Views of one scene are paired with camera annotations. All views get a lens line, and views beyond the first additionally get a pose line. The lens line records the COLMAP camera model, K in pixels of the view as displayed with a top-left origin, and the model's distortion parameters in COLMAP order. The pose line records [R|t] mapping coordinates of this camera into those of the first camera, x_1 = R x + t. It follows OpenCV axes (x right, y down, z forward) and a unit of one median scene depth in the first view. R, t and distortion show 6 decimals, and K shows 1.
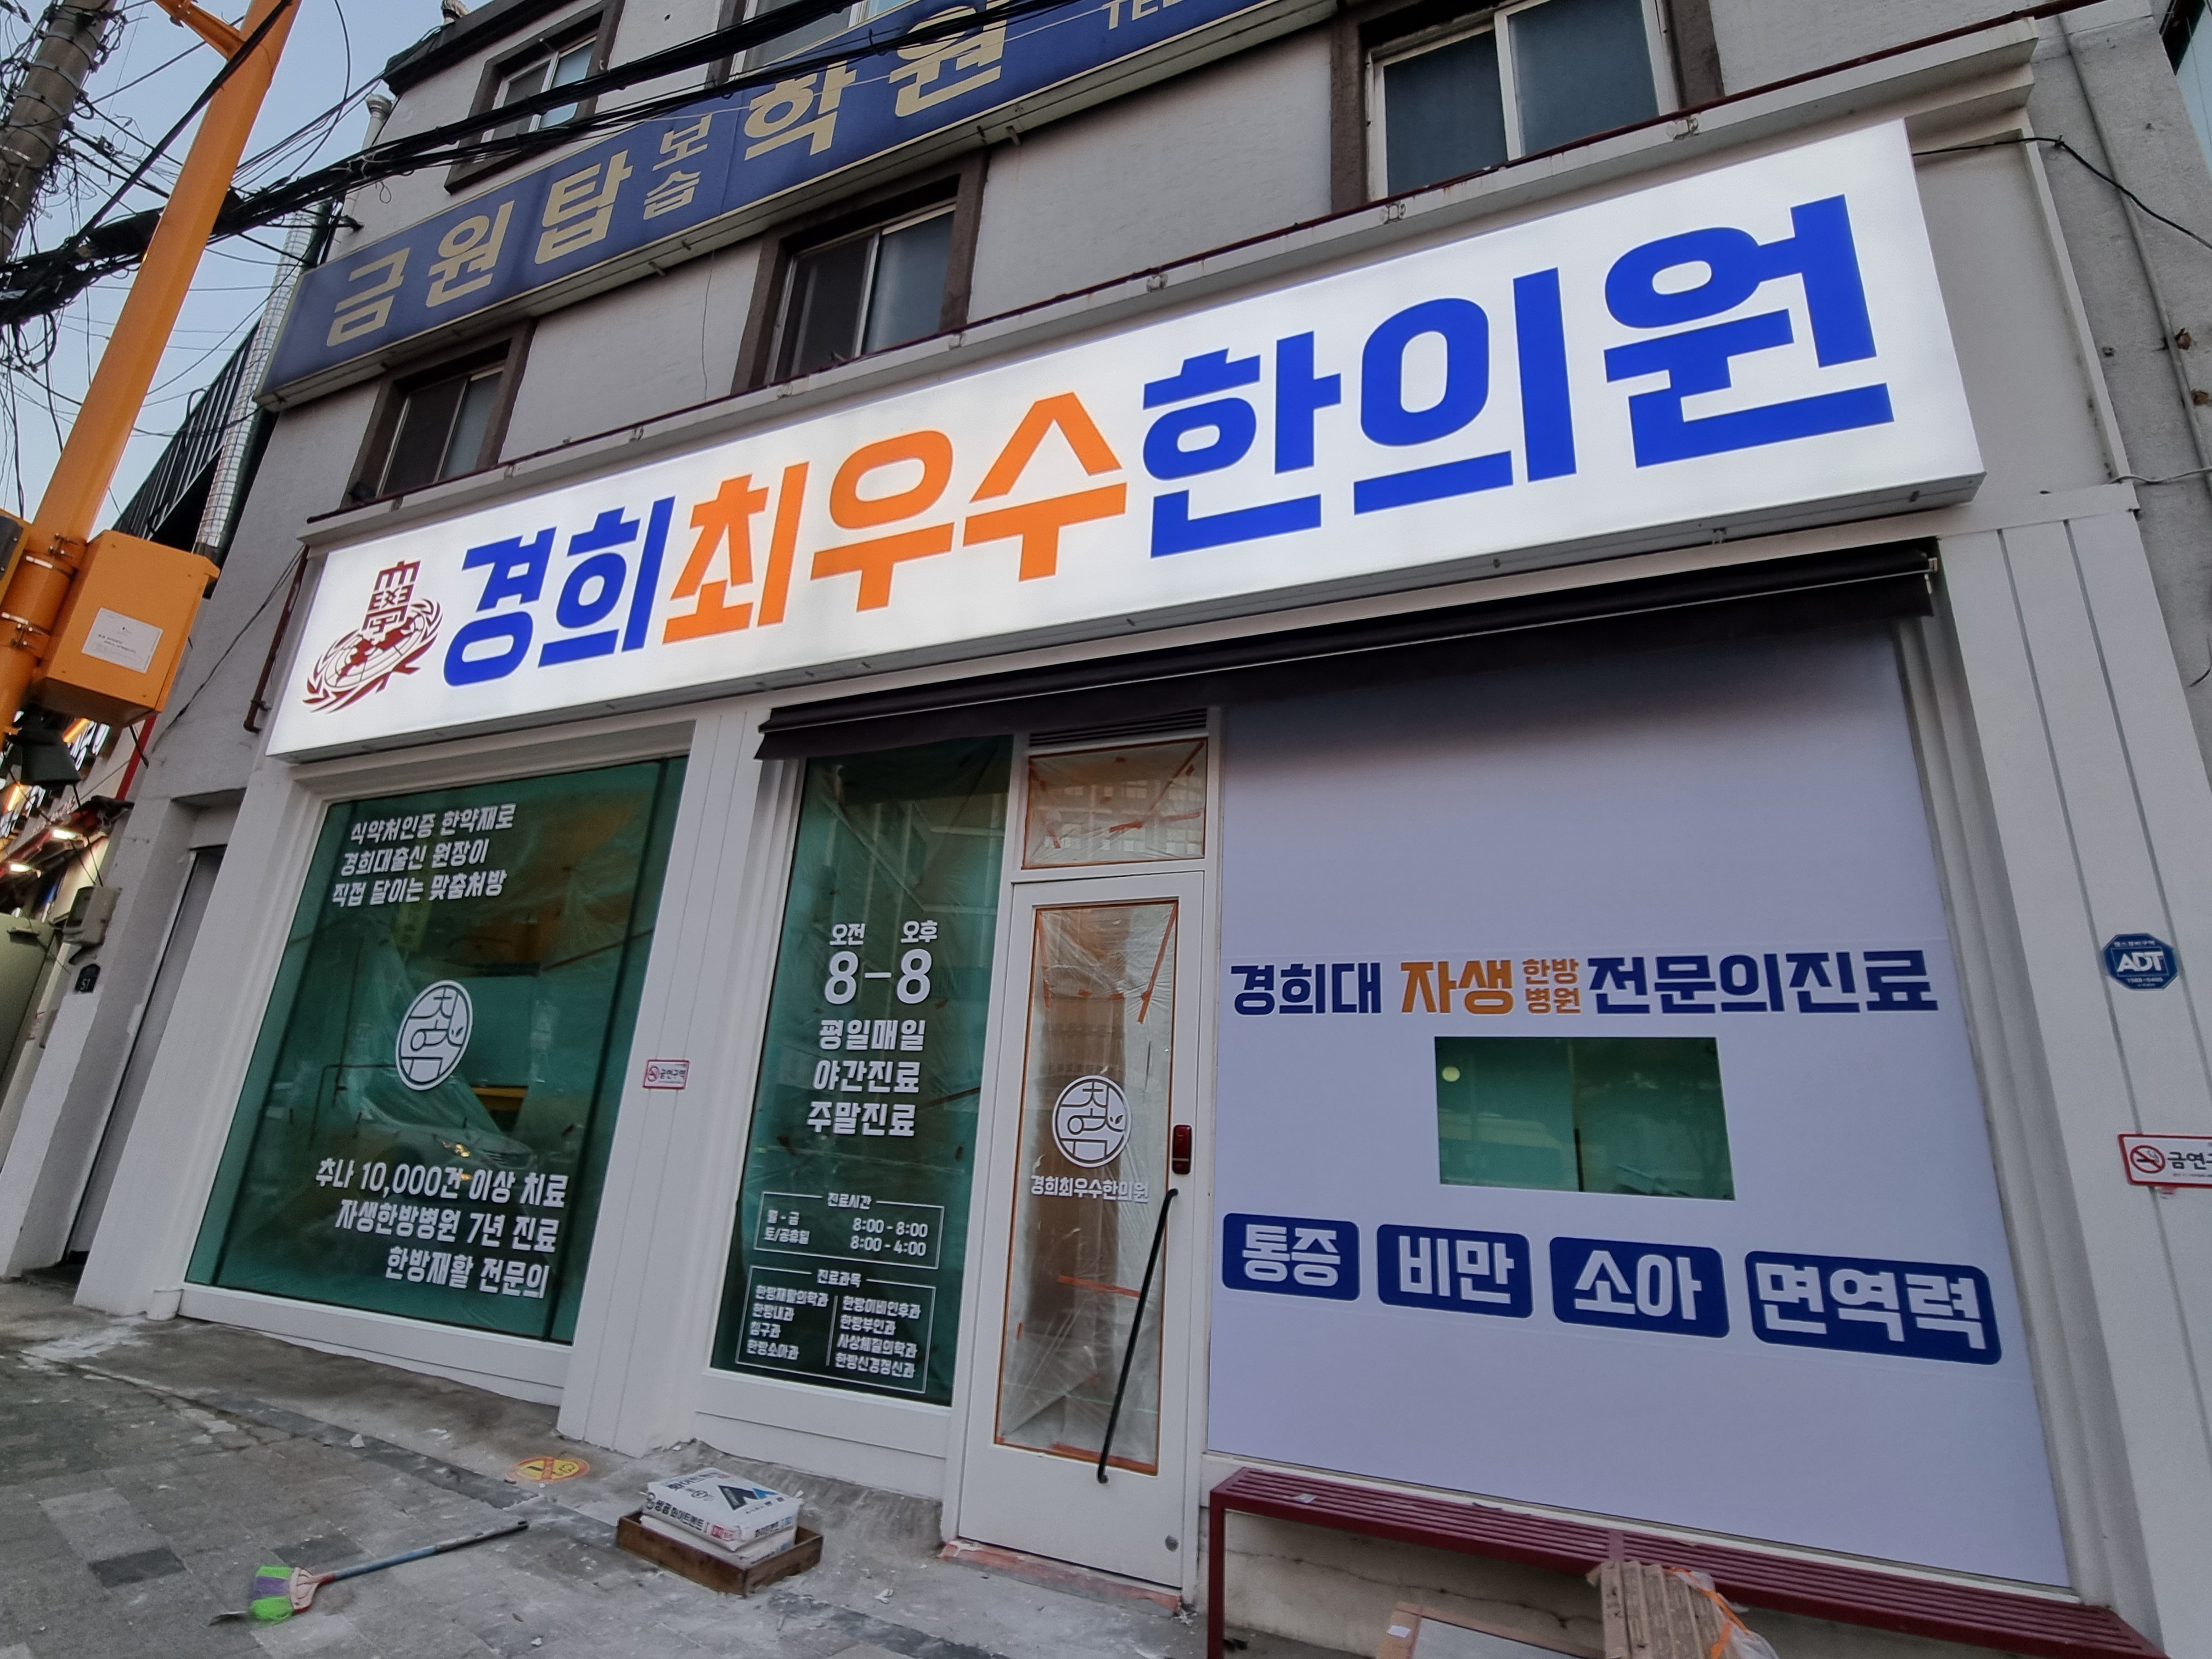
lens RADIAL K [[1068.6, 0, 1106.0], [0, 1068.6, 829.5], [0, 0, 1]] dist [0.007673, -0.007848]
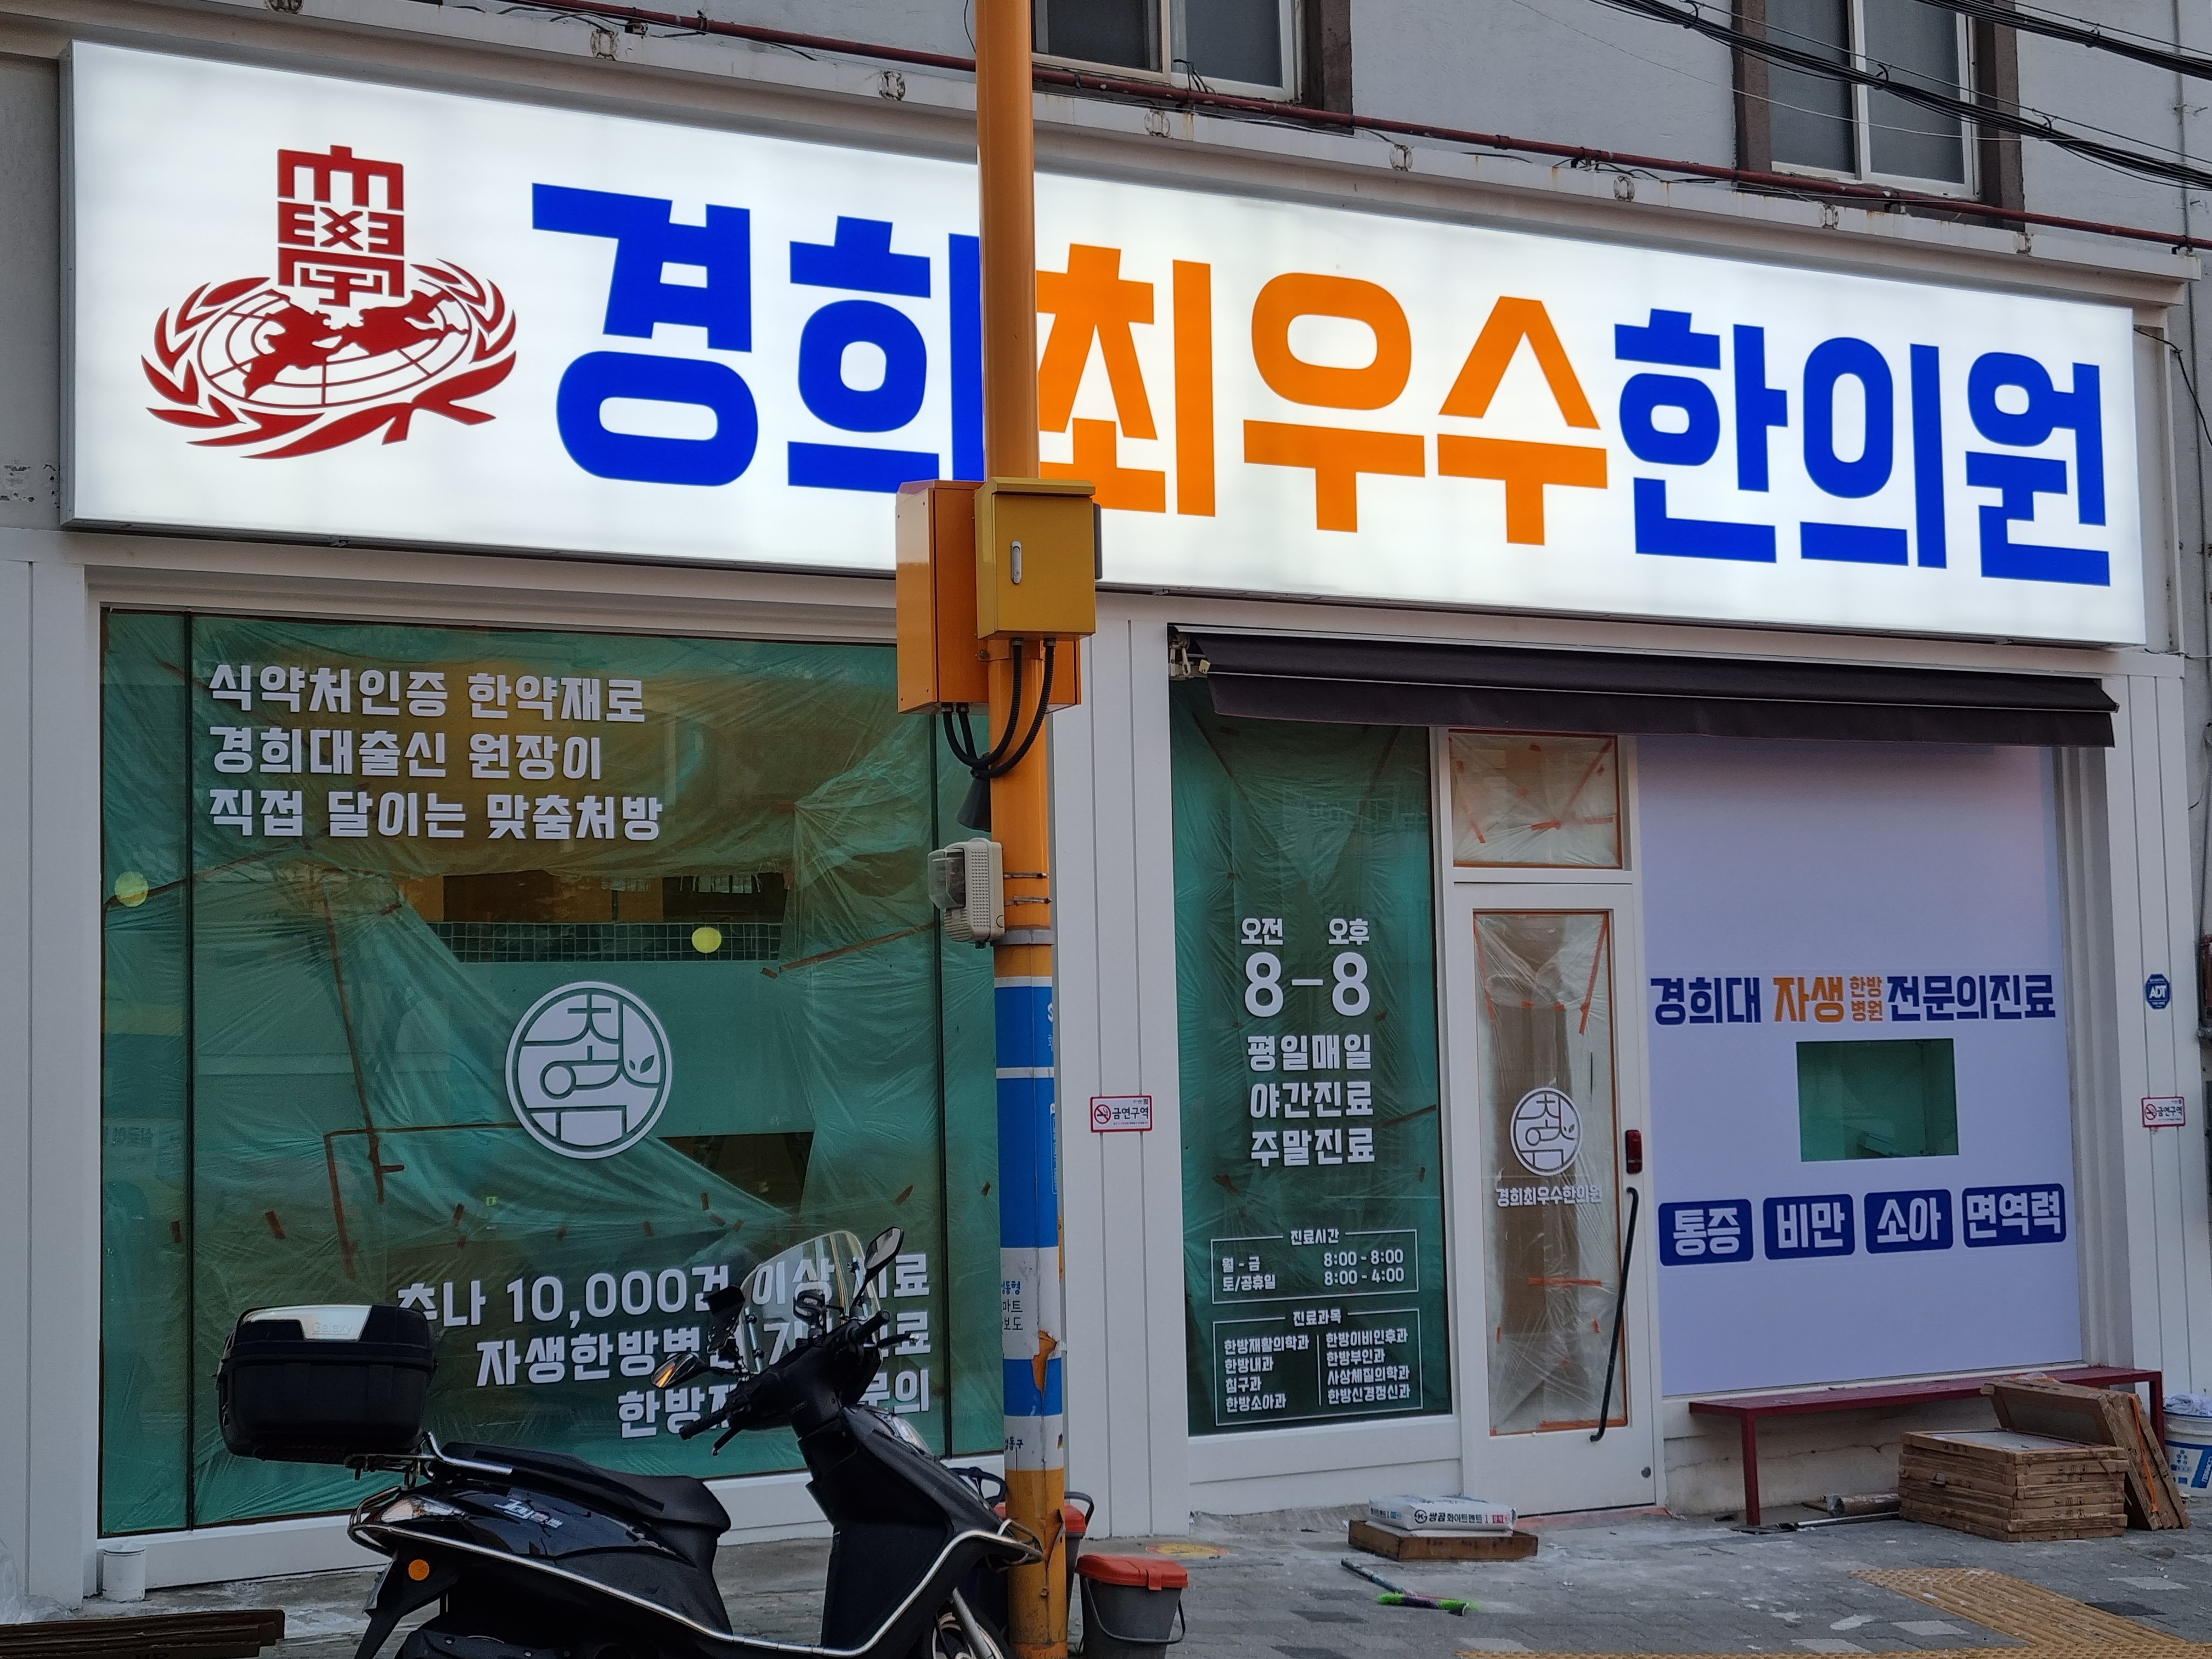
lens RADIAL K [[3450.2, 0, 1108.3], [0, 3450.2, 828.3], [0, 0, 1]] dist [0.108951, -0.314354]
pose [[0.587332, -0.016303, 0.809182, -2.779839], [-0.194035, 0.967803, 0.160335, -0.429807], [-0.785743, -0.251180, 0.565258, -0.430007]]
